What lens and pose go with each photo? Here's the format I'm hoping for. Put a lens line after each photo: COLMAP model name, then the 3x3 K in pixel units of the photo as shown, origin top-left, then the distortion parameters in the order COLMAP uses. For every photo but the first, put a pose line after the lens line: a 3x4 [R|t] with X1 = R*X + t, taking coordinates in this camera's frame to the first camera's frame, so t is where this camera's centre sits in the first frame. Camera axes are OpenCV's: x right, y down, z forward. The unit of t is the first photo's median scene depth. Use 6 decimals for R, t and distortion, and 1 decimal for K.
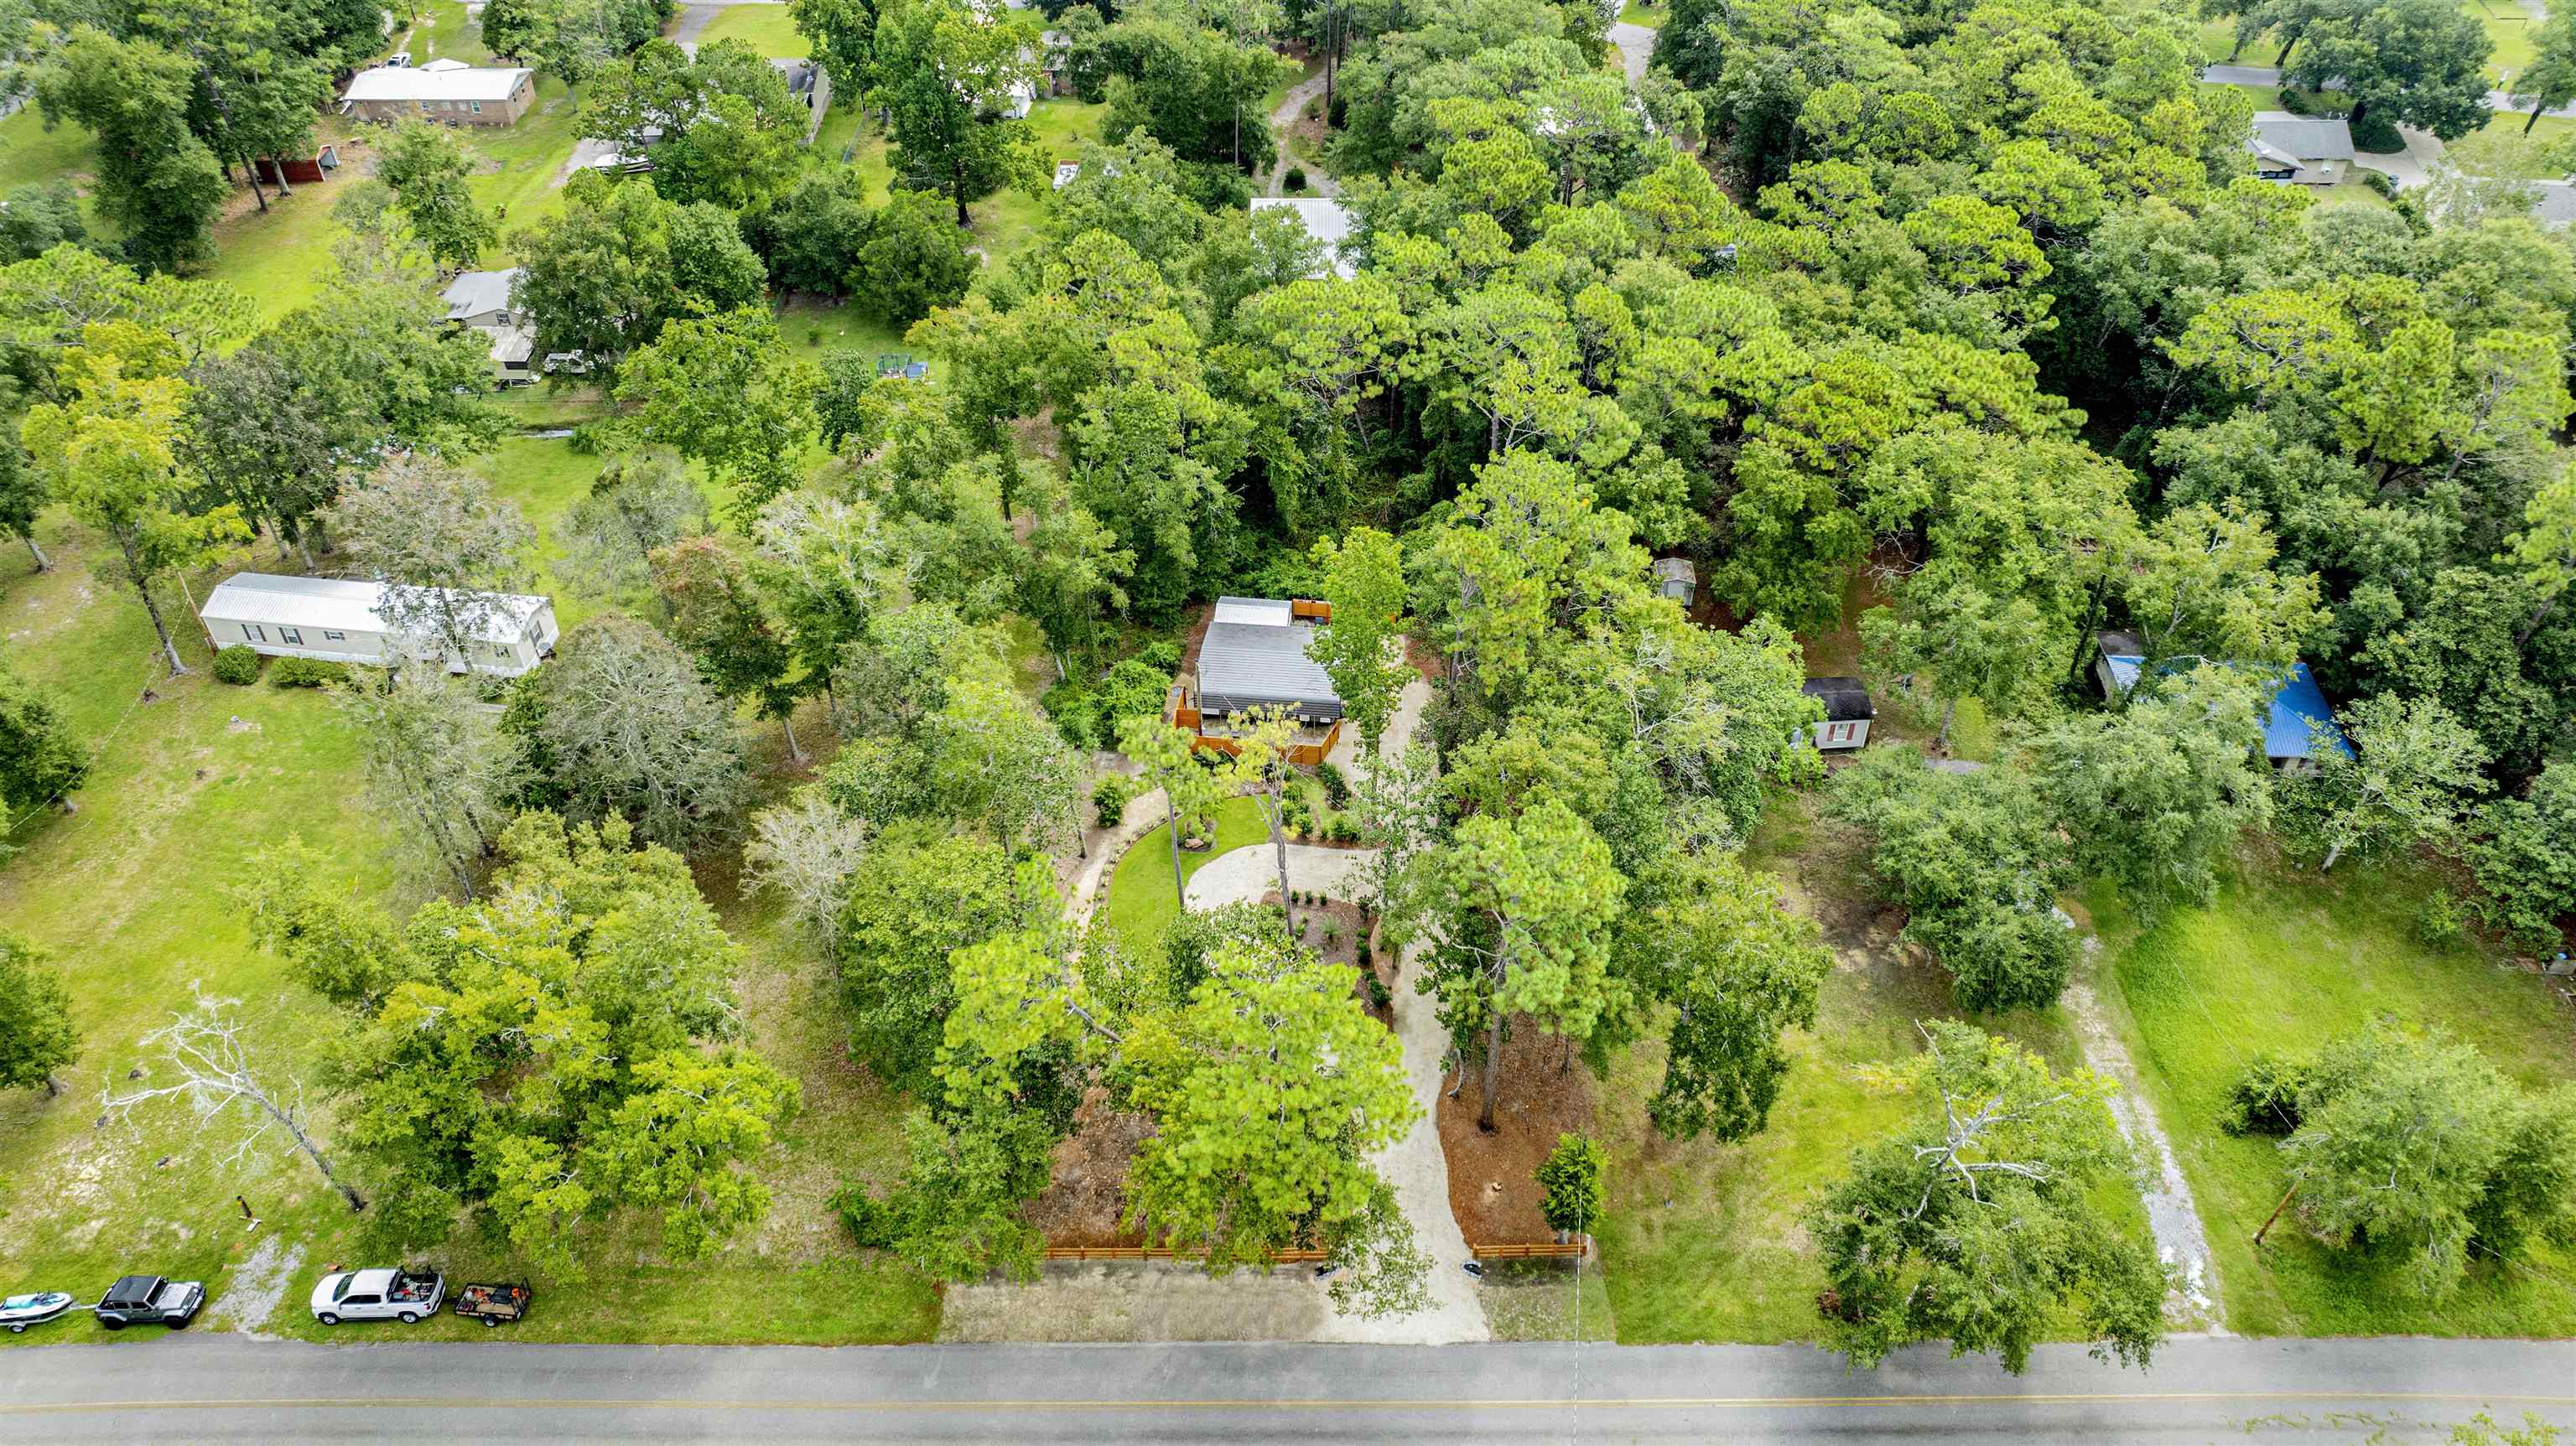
lens RADIAL K [[1842.1, 0, 1288.0], [0, 1842.1, 723.0], [0, 0, 1]] dist [-0.041386, 0.046115]
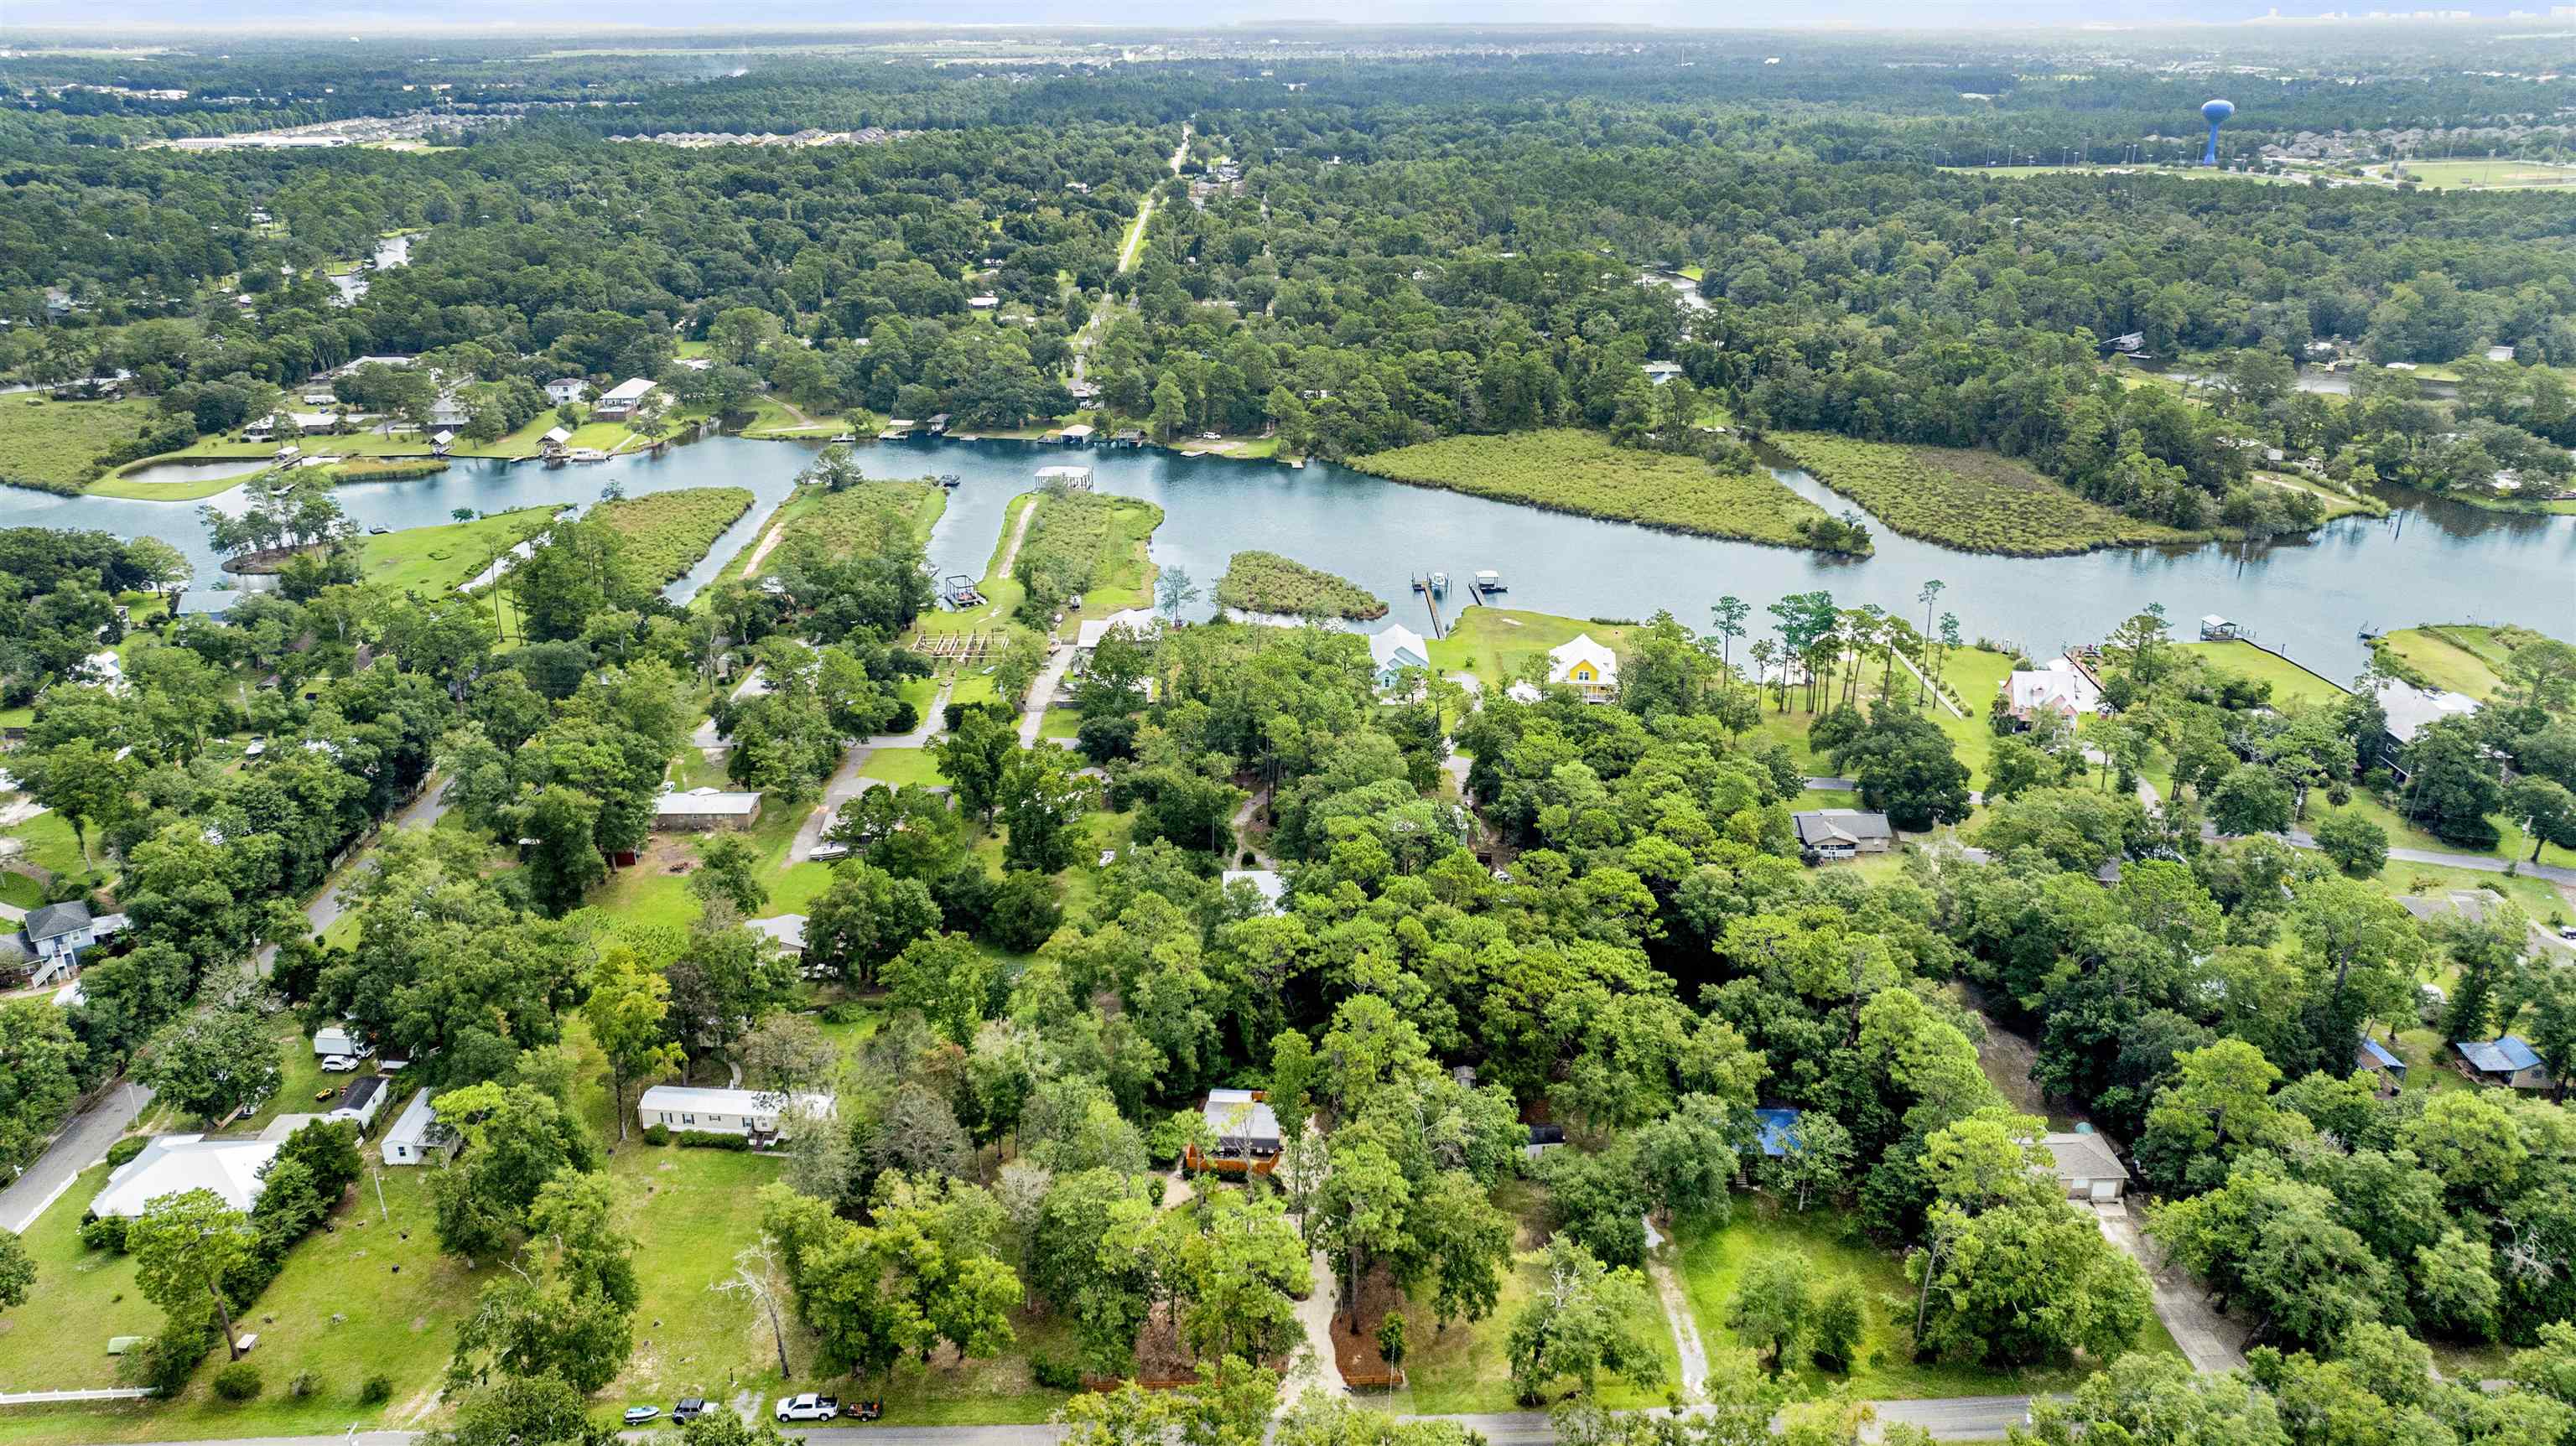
lens RADIAL K [[1864.8, 0, 1288.0], [0, 1864.8, 723.0], [0, 0, 1]] dist [-0.006398, -0.032452]
pose [[0.999500, -0.009986, 0.030000, -0.014928], [0.019556, 0.940806, -0.338380, 0.235908], [-0.024845, 0.338798, 0.940531, -0.932505]]
